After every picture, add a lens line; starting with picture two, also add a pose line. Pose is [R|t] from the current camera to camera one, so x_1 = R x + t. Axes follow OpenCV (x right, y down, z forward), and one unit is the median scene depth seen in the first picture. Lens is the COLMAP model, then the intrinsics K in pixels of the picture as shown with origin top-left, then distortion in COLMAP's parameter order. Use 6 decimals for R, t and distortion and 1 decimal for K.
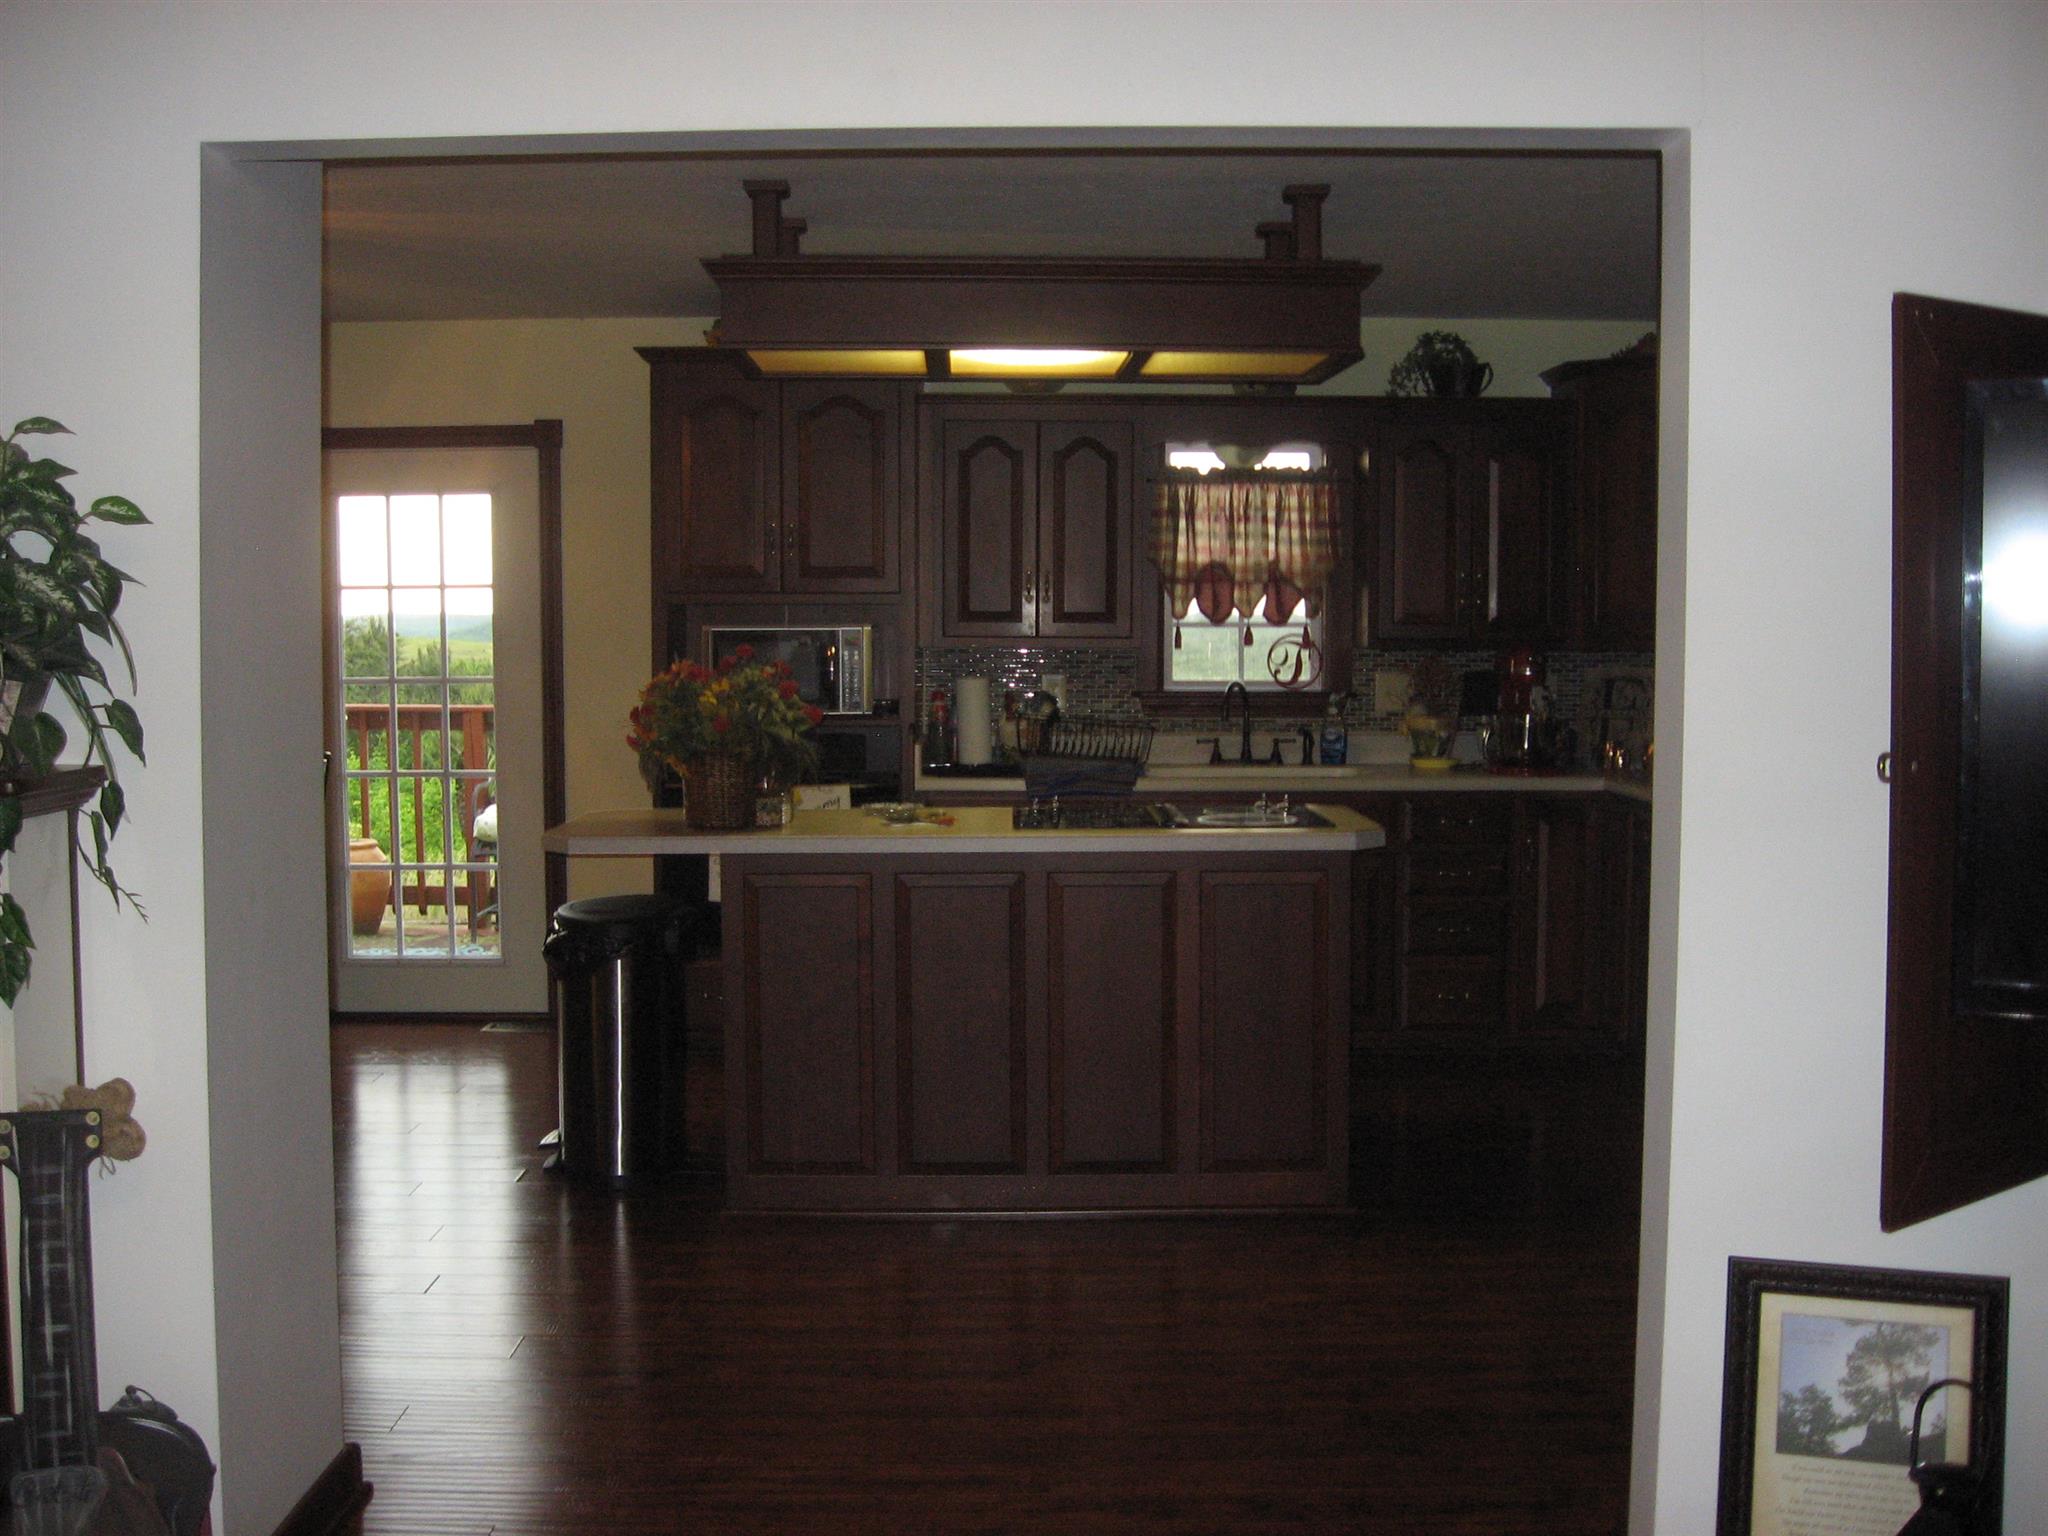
lens RADIAL K [[2127.7, 0, 1016.4], [0, 2127.7, 755.4], [0, 0, 1]] dist [-0.146932, 0.078877]
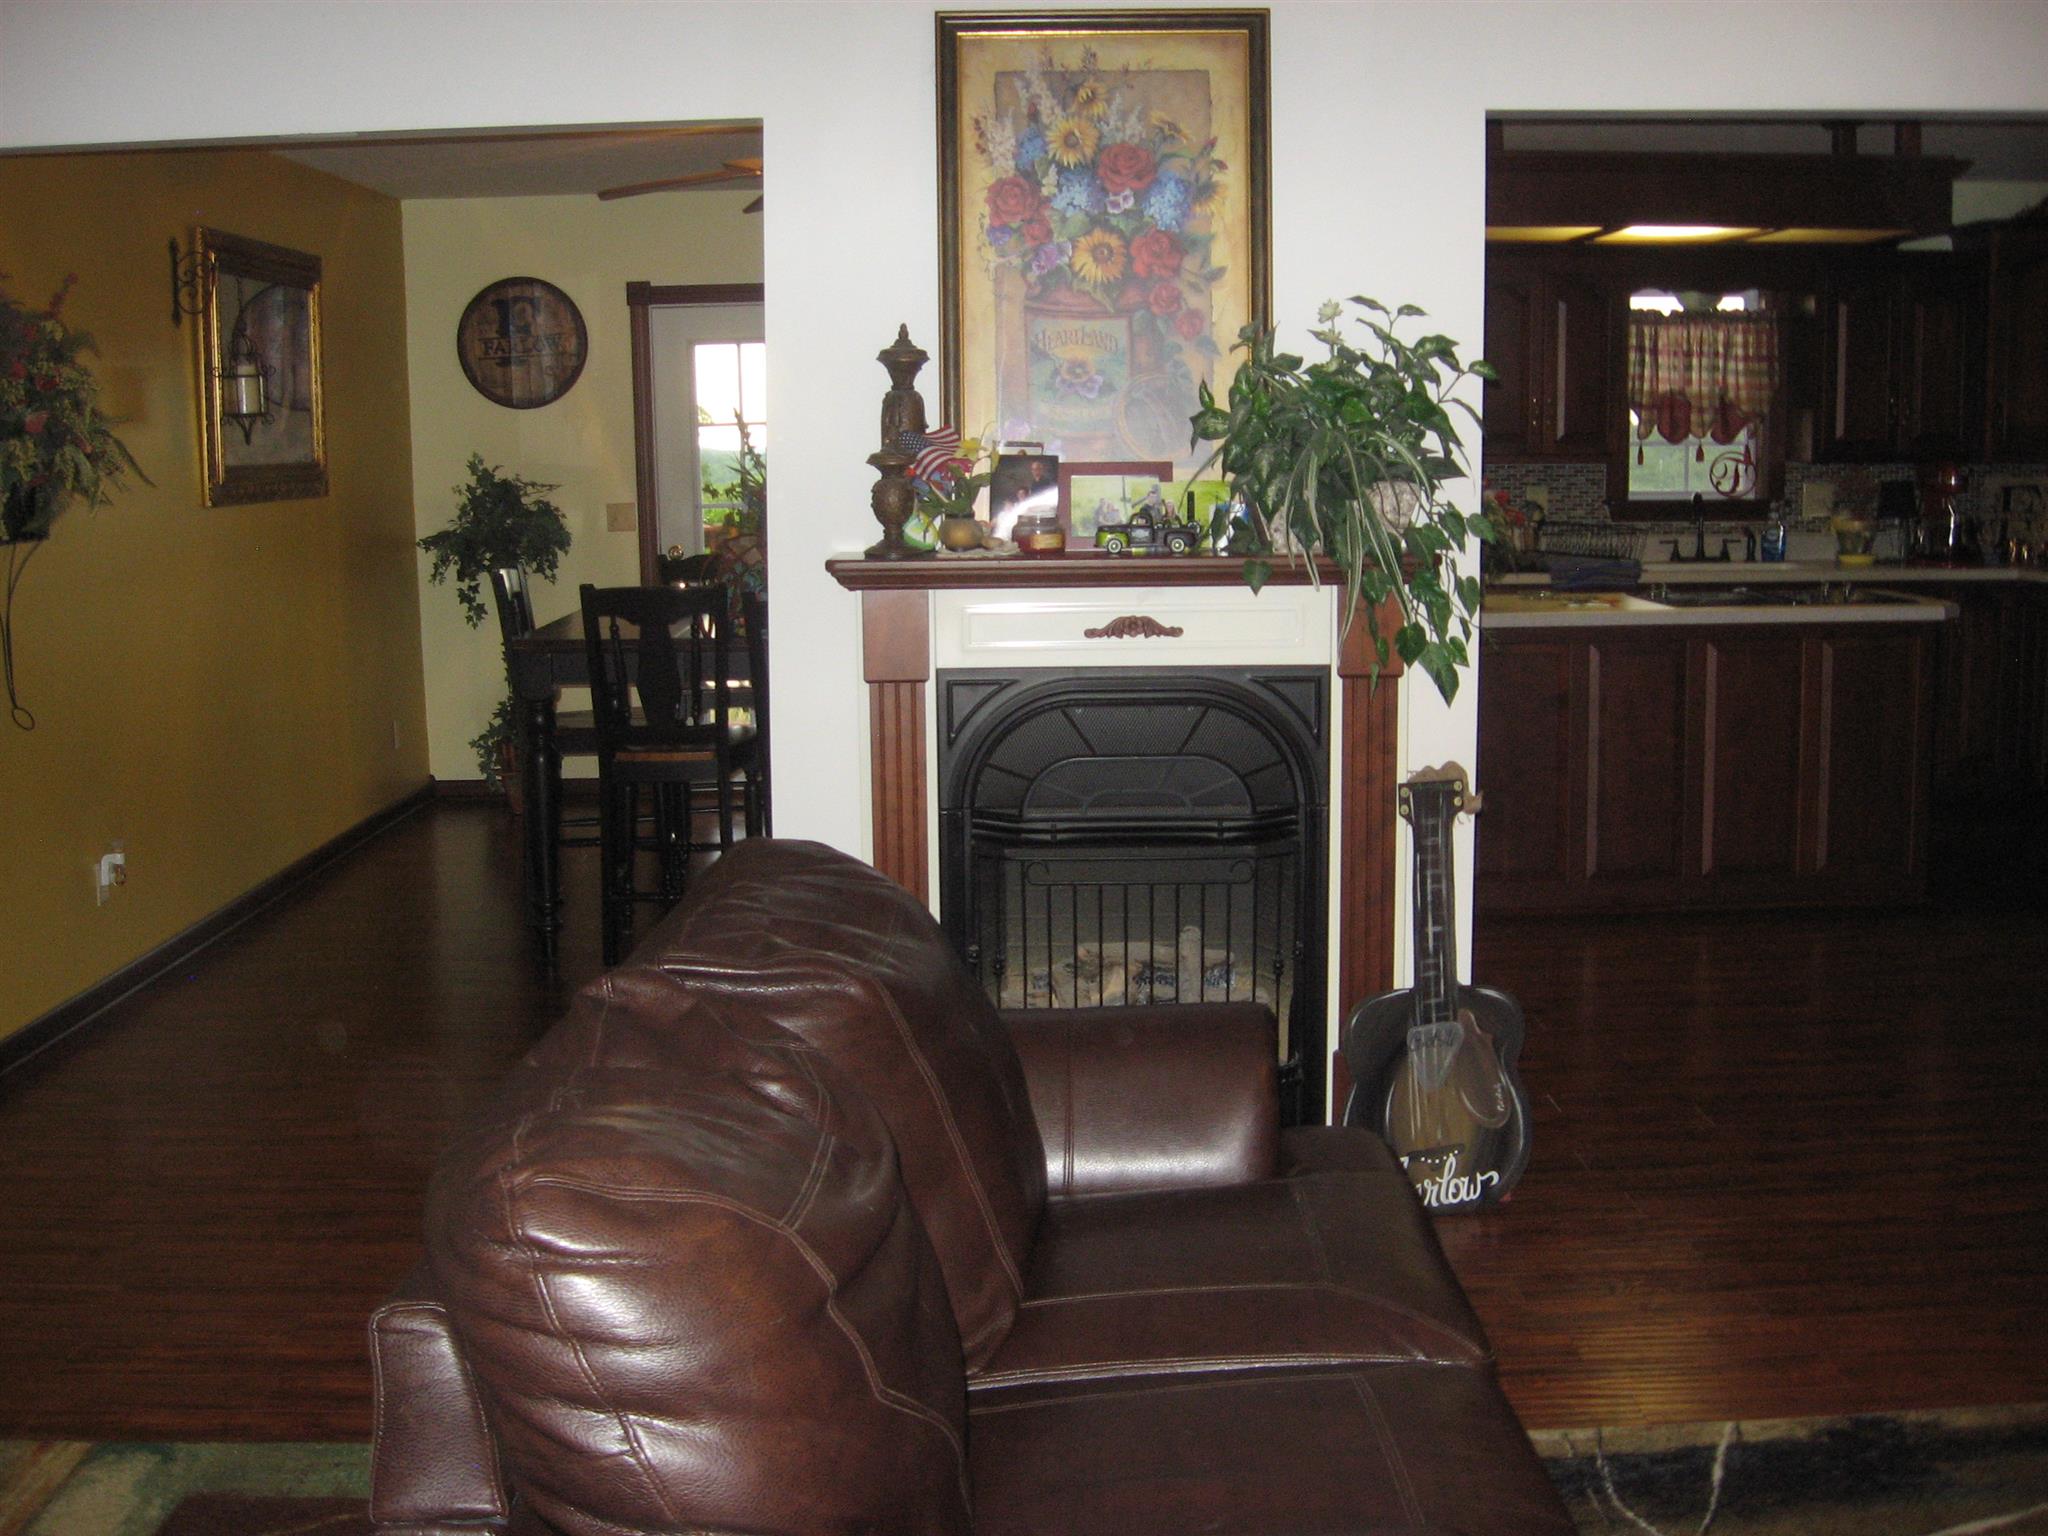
lens RADIAL K [[2127.7, 0, 1016.4], [0, 2127.7, 755.4], [0, 0, 1]] dist [-0.146932, 0.078877]
pose [[0.999838, -0.016279, -0.007620, -0.271541], [0.016856, 0.996403, 0.083050, 0.008664], [0.006241, -0.083166, 0.996516, -0.181641]]
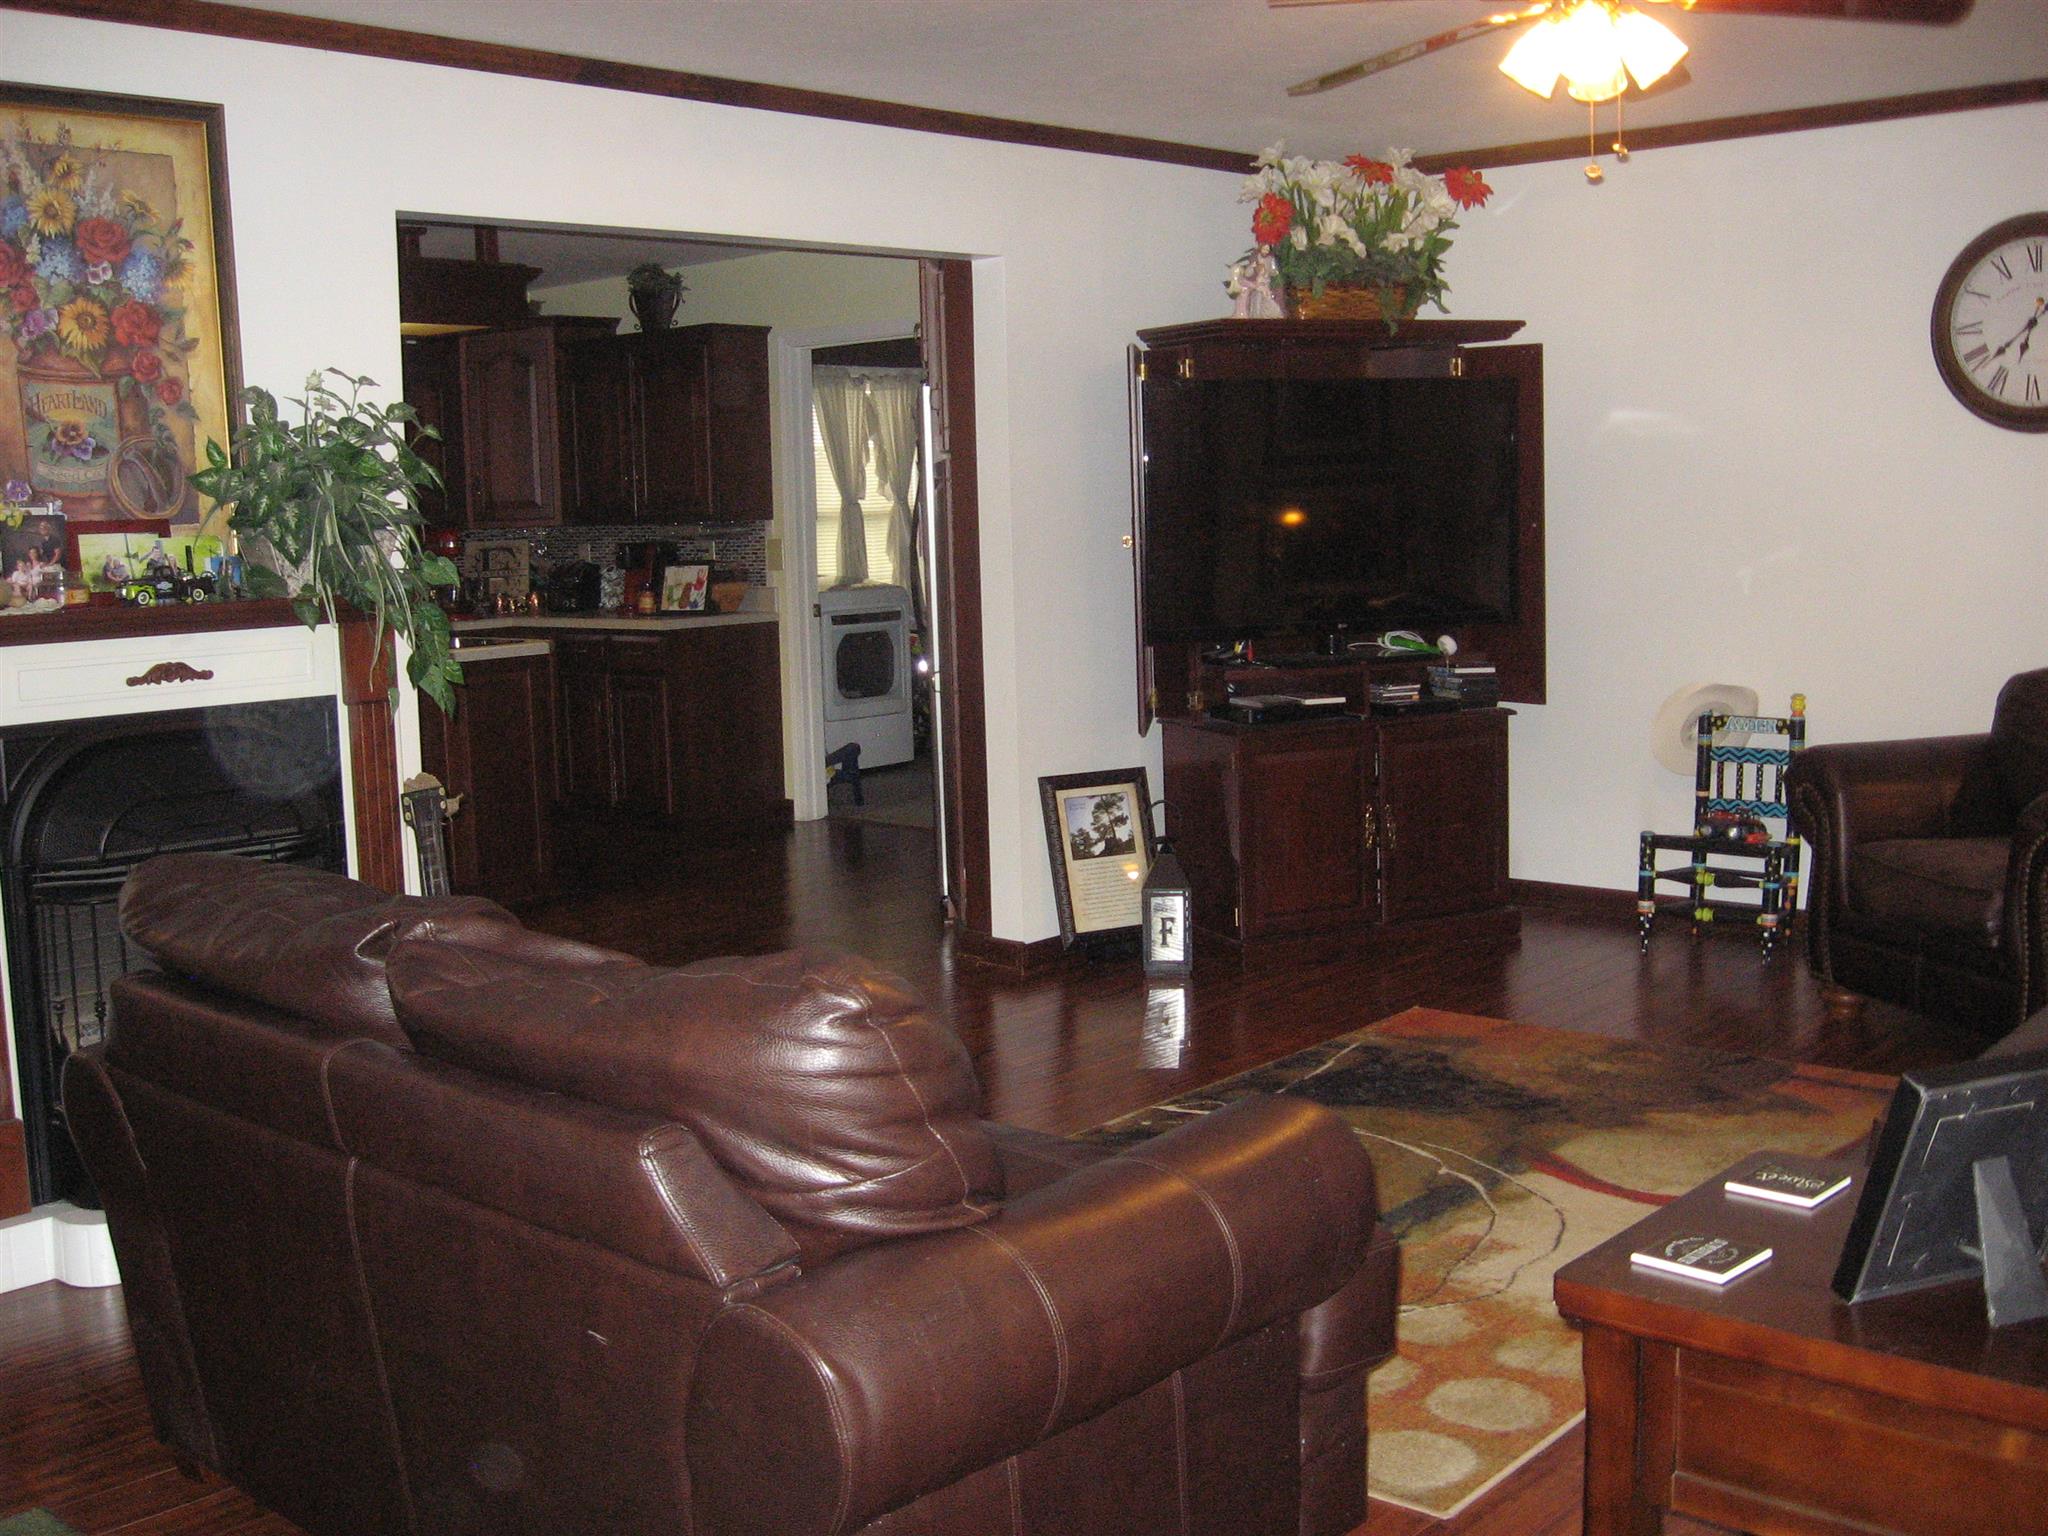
lens RADIAL K [[2127.7, 0, 1016.4], [0, 2127.7, 755.4], [0, 0, 1]] dist [-0.146932, 0.078877]
pose [[0.670968, -0.108184, 0.733551, -0.505531], [0.075897, 0.994123, 0.077192, 0.017656], [-0.737591, 0.003881, 0.675236, -0.187439]]
